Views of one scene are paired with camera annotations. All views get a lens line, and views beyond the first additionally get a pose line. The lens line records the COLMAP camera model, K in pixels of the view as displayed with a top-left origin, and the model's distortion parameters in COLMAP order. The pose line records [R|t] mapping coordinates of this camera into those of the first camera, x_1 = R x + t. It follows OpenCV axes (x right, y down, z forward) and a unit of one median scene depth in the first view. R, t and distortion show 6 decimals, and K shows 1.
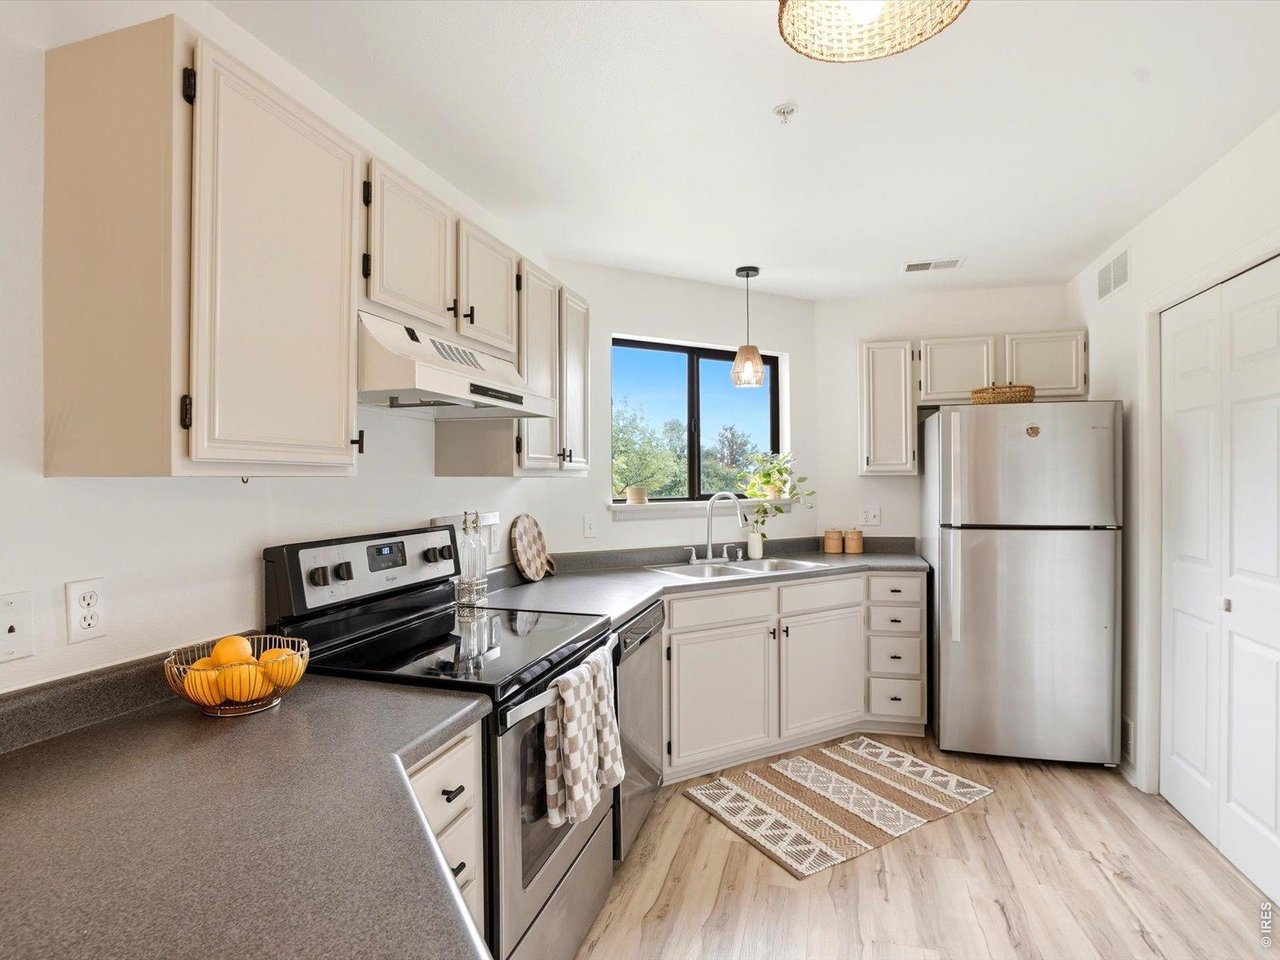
lens RADIAL K [[702.0, 0, 640.0], [0, 702.0, 480.0], [0, 0, 1]] dist [0.027999, -0.000521]
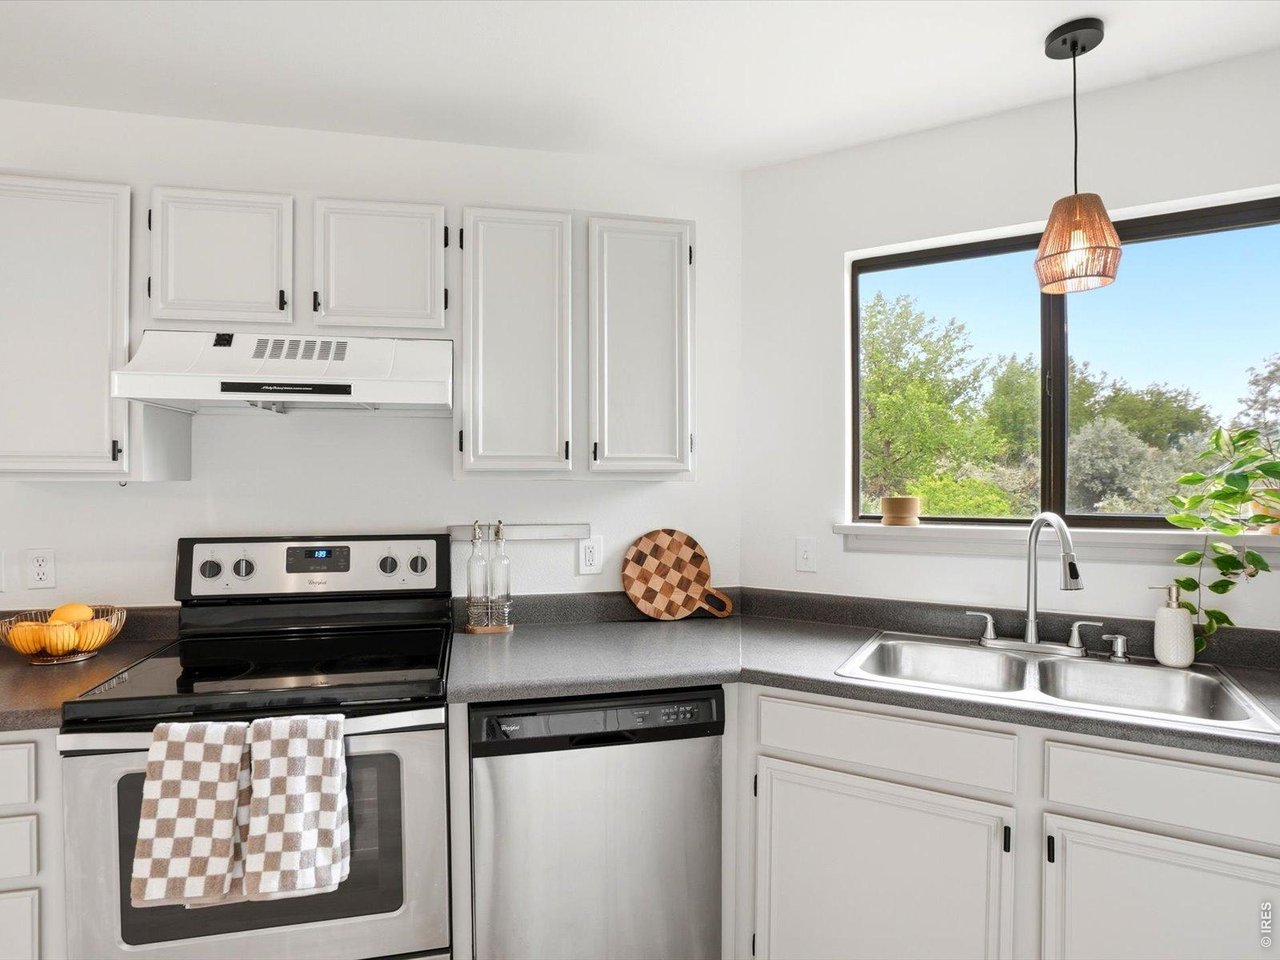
lens RADIAL K [[700.8, 0, 616.6], [0, 700.8, 474.8], [0, 0, 1]] dist [-0.017919, 0.002972]
pose [[0.476200, 0.000706, -0.879337, 0.466155], [-0.004085, 0.999991, -0.001410, -0.008514], [0.879328, 0.004264, 0.476198, 0.582259]]
